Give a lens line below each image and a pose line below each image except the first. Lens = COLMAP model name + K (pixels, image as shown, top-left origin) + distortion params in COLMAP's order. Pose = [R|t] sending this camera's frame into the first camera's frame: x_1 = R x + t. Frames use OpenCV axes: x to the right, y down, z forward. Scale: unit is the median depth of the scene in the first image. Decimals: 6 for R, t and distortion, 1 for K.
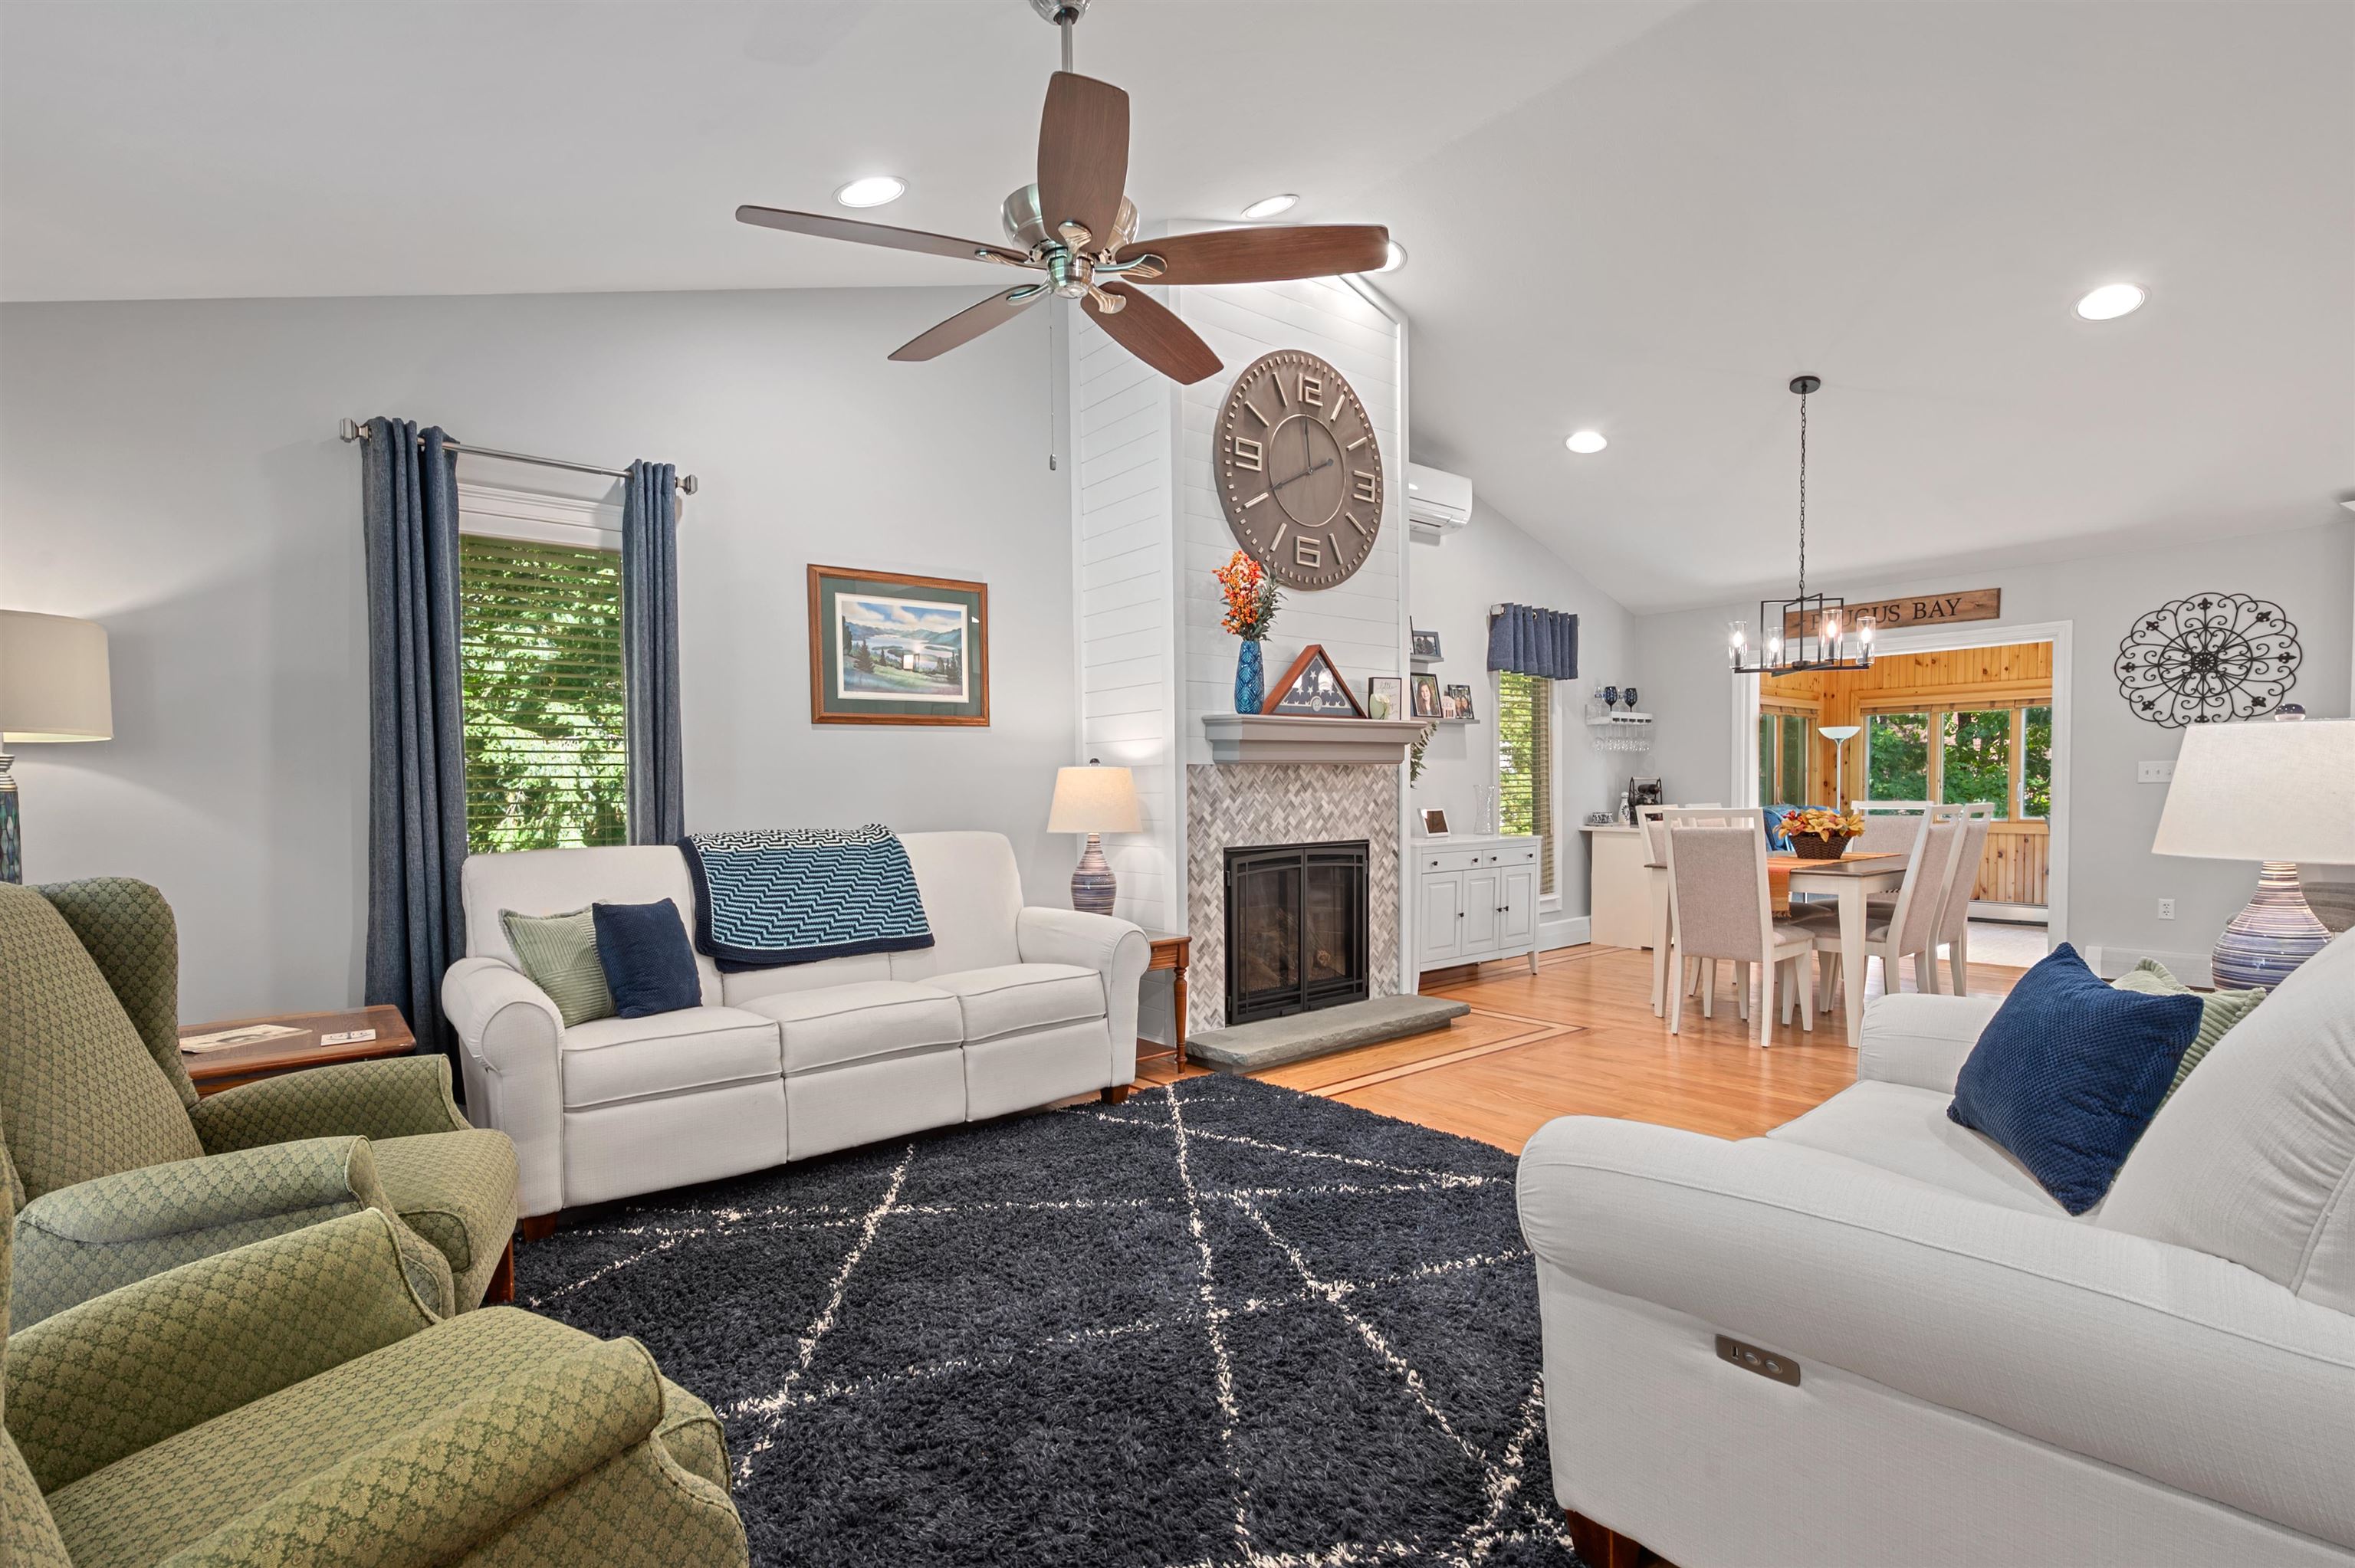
lens RADIAL K [[1086.9, 0, 1167.2], [0, 1086.9, 834.3], [0, 0, 1]] dist [0.000559, -0.000020]
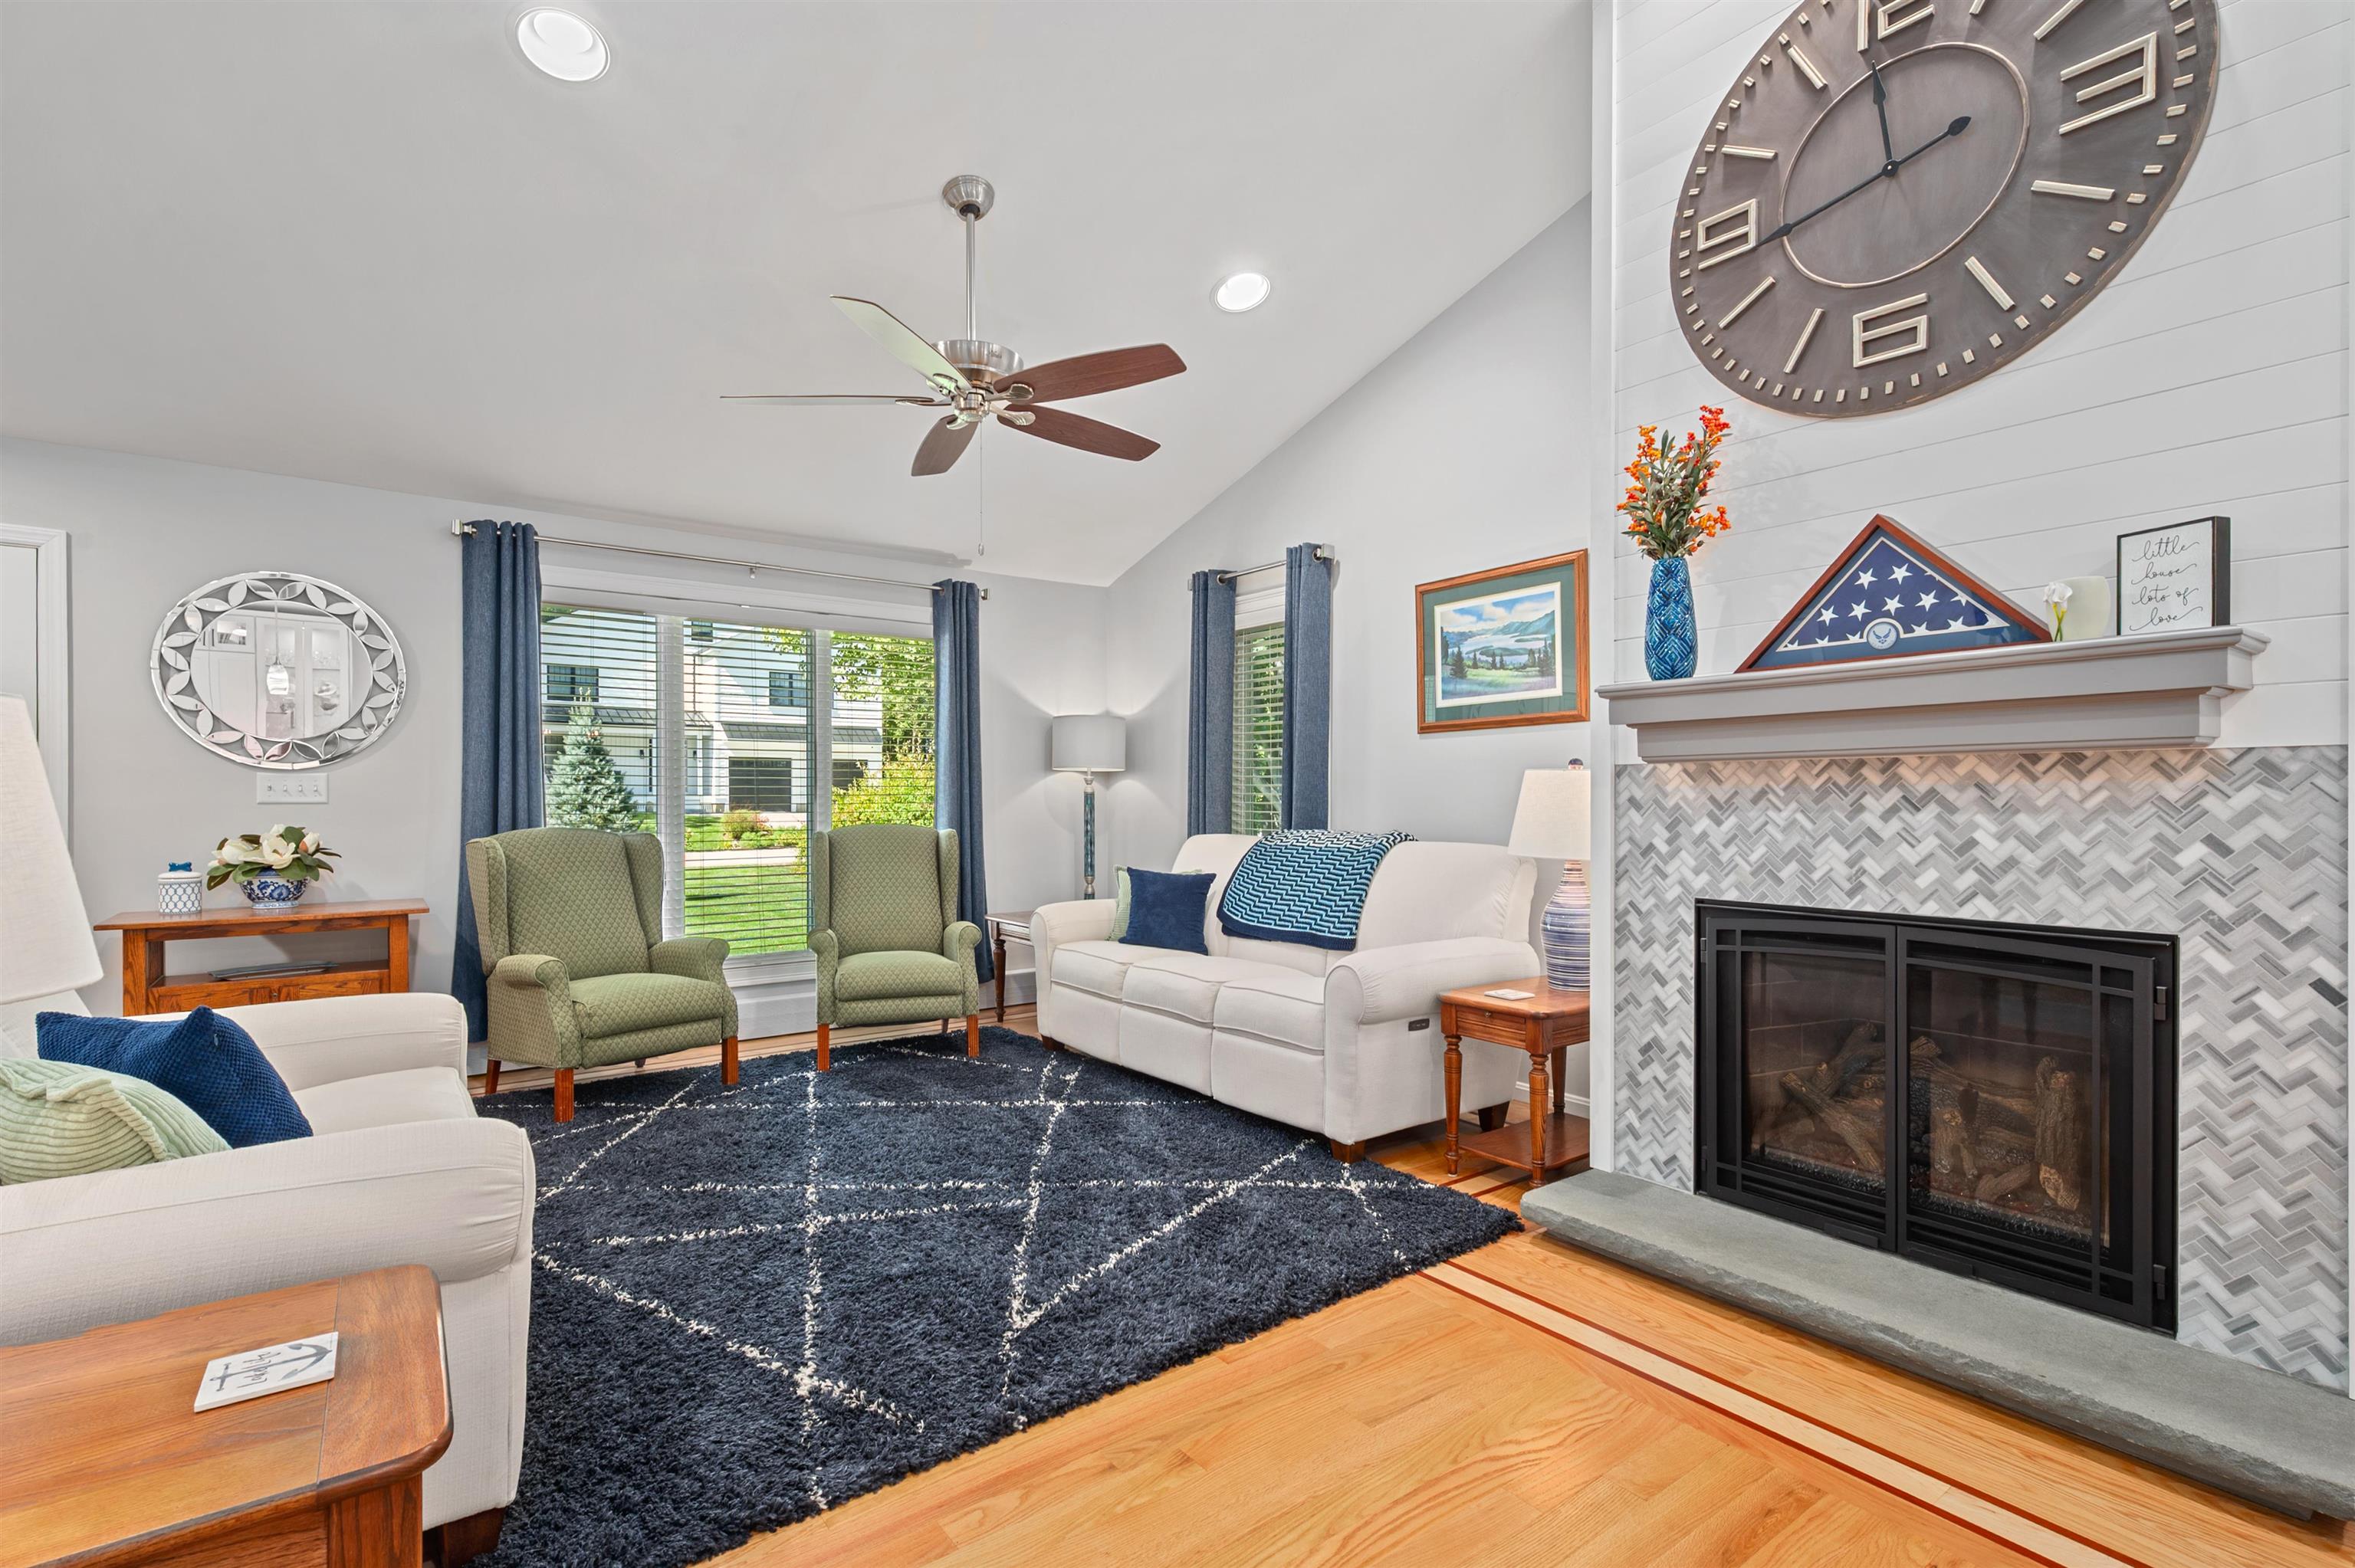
lens RADIAL K [[1074.9, 0, 1173.2], [0, 1074.9, 802.1], [0, 0, 1]] dist [-0.000031, 0.000344]
pose [[-0.040490, 0.017808, -0.999021, 0.626197], [-0.040796, 0.998978, 0.019460, -0.038942], [0.998347, 0.041544, -0.039722, 0.684227]]
